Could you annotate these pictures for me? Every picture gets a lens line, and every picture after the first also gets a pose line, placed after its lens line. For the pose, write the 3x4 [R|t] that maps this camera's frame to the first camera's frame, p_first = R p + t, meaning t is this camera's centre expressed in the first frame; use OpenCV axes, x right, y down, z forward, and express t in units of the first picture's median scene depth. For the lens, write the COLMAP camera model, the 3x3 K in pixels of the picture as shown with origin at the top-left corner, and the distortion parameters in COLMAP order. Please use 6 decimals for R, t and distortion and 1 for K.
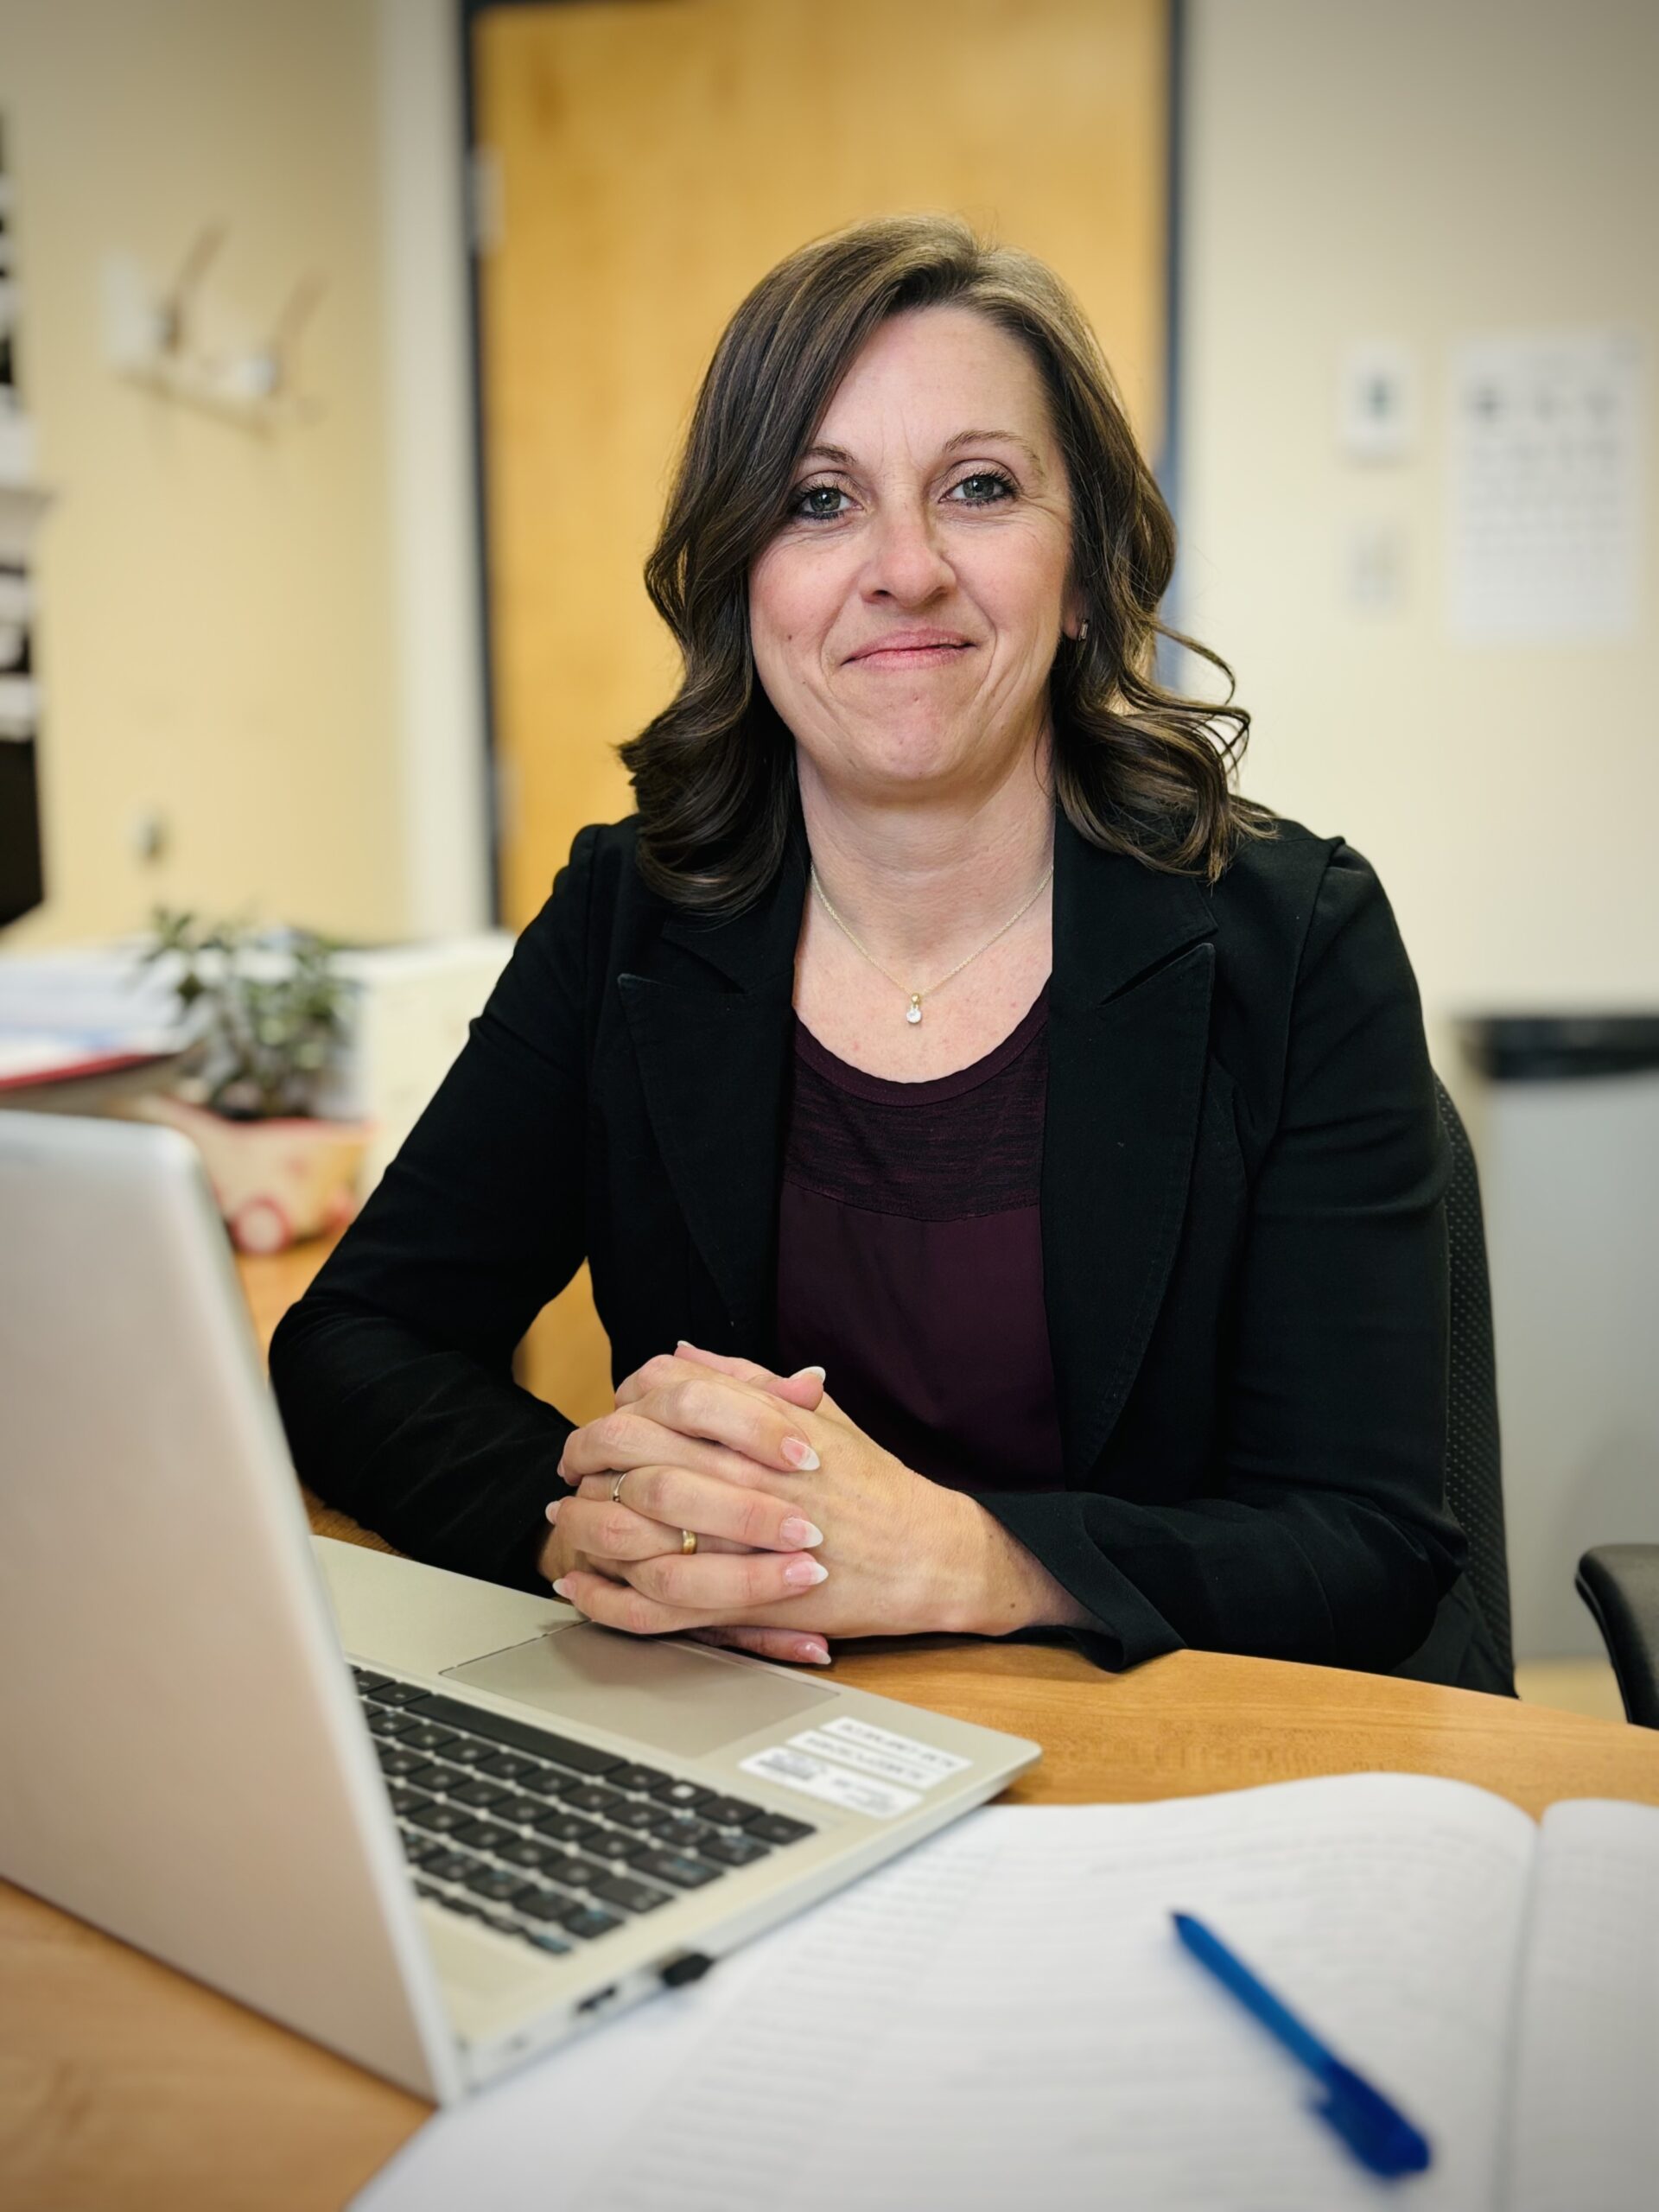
lens RADIAL K [[2208.1, 0, 829.5], [0, 2208.1, 1106.0], [0, 0, 1]] dist [0.037123, 0.006189]
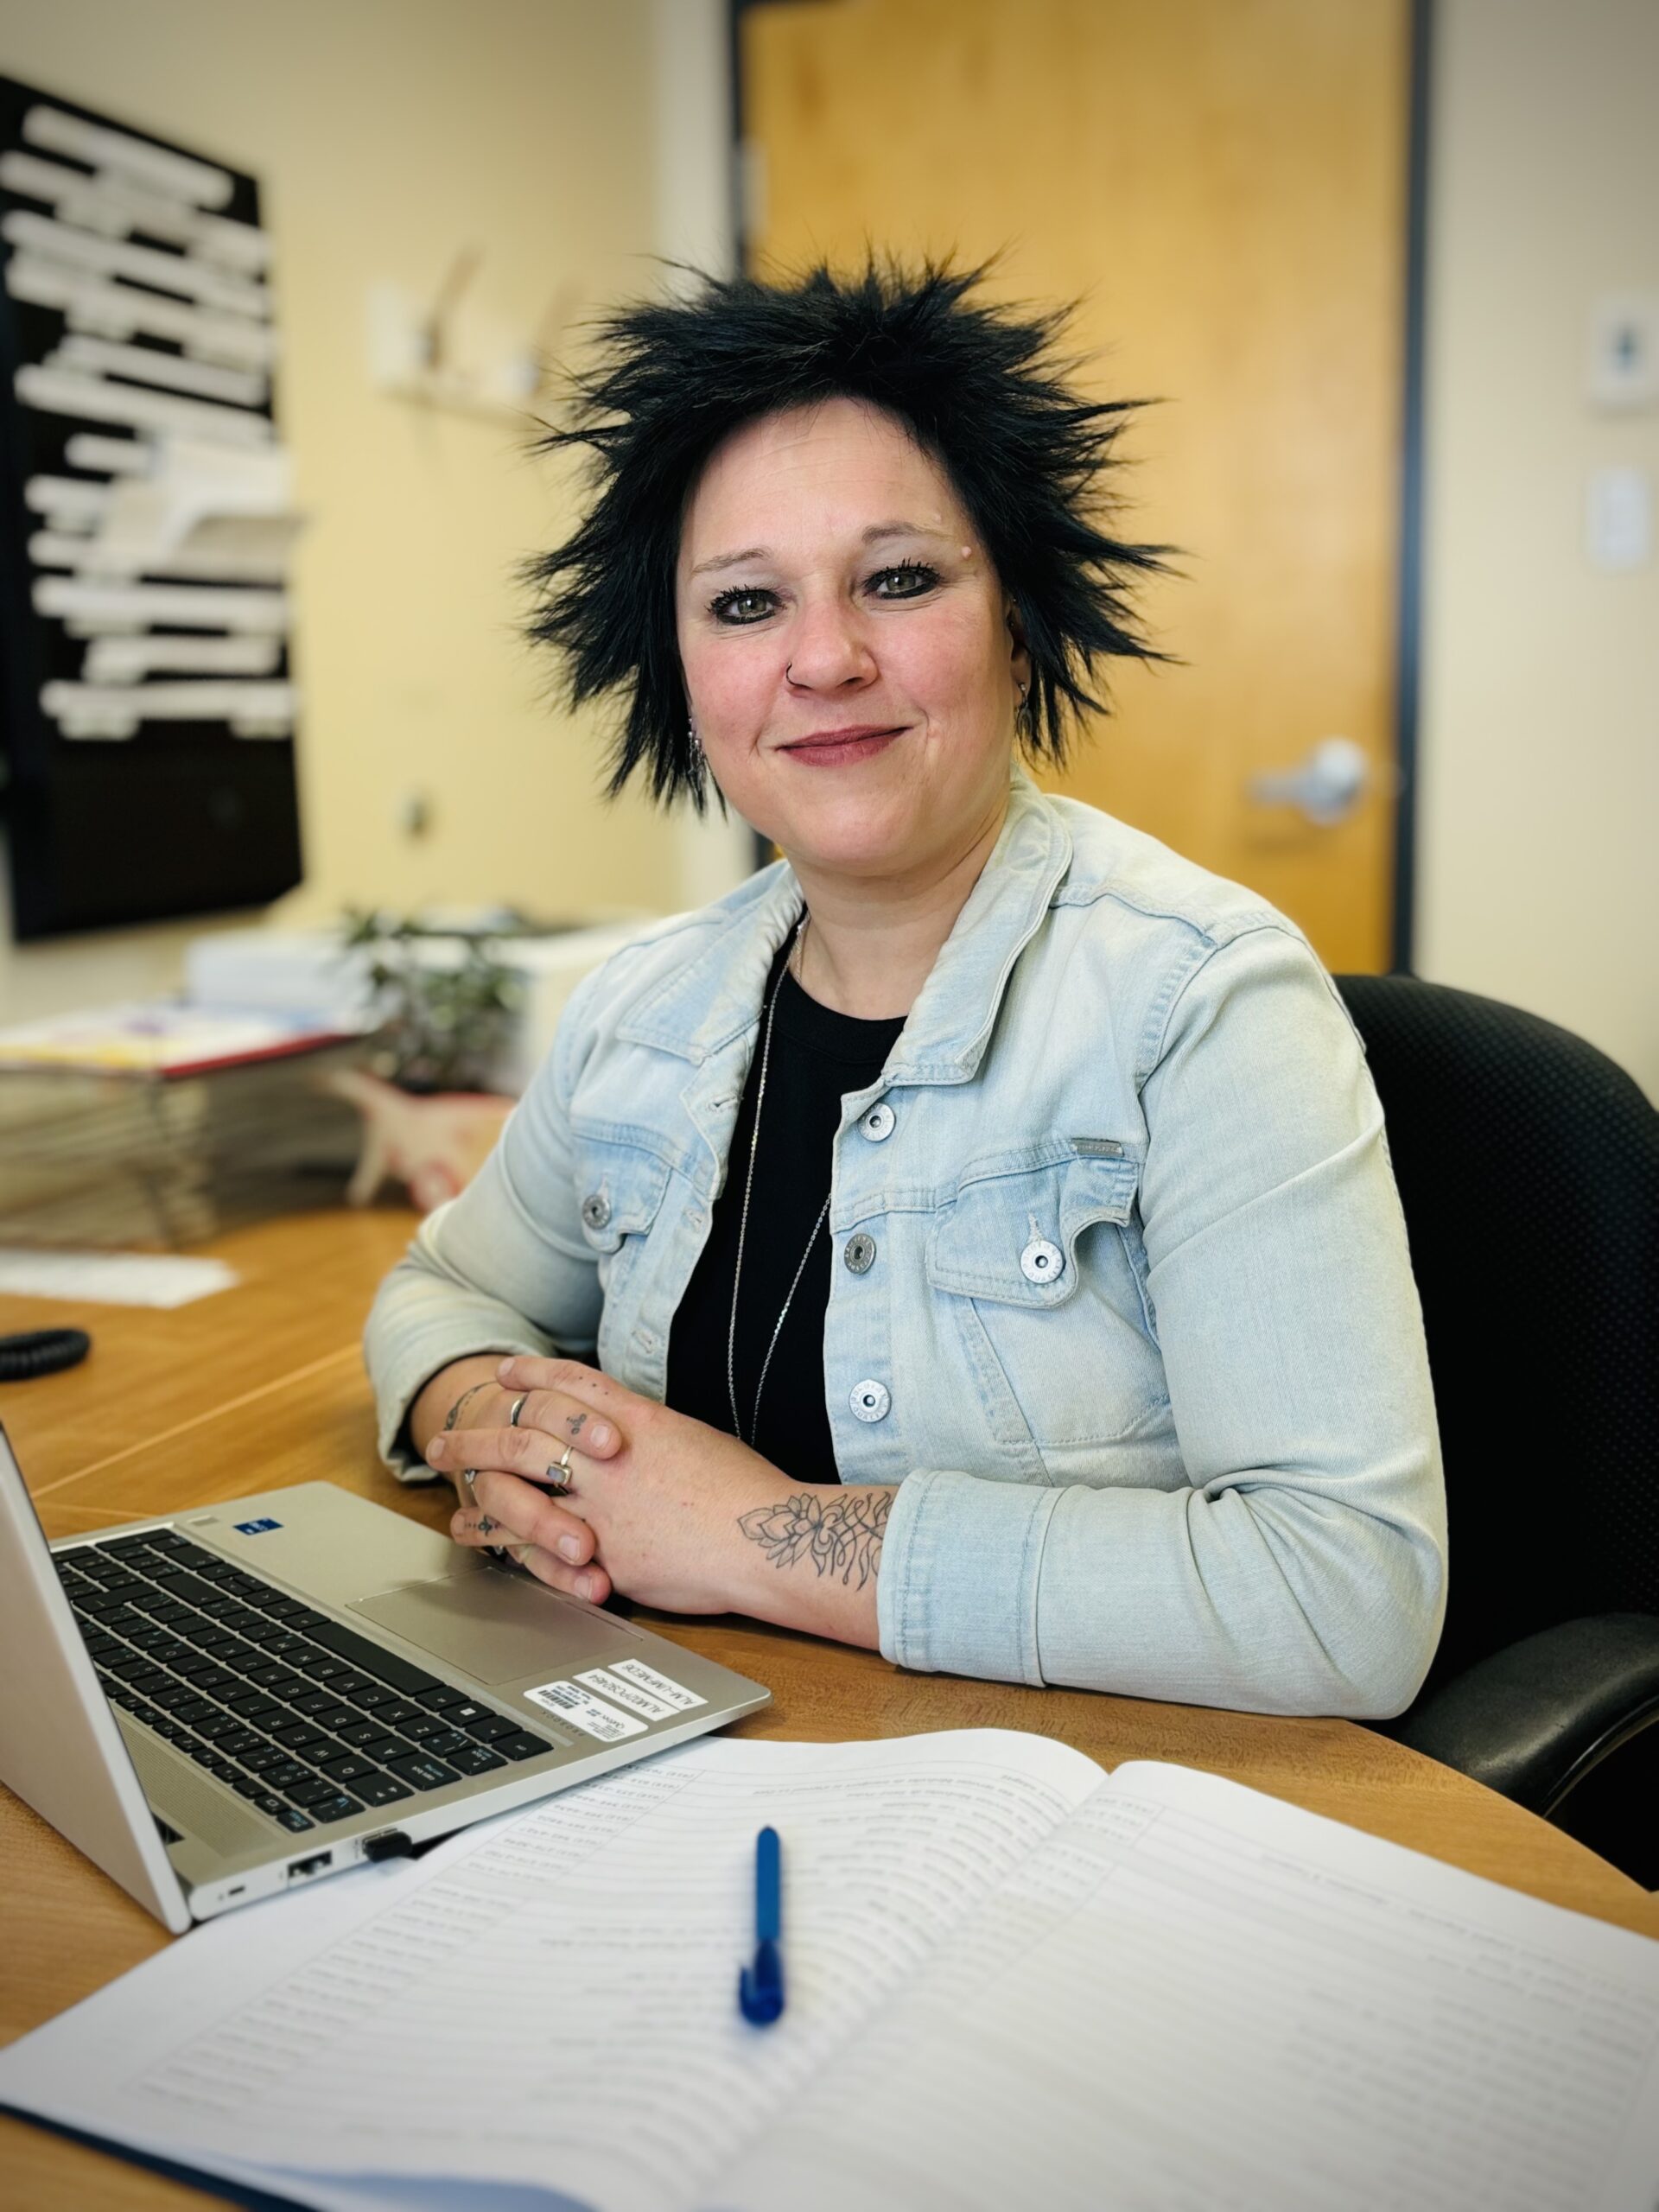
lens RADIAL K [[2194.1, 0, 829.5], [0, 2194.1, 1106.0], [0, 0, 1]] dist [0.009672, -0.006144]
pose [[0.987379, 0.011961, -0.157925, 0.286012], [-0.006722, 0.999411, 0.033667, -0.067058], [0.158234, -0.032180, 0.986877, -0.160208]]
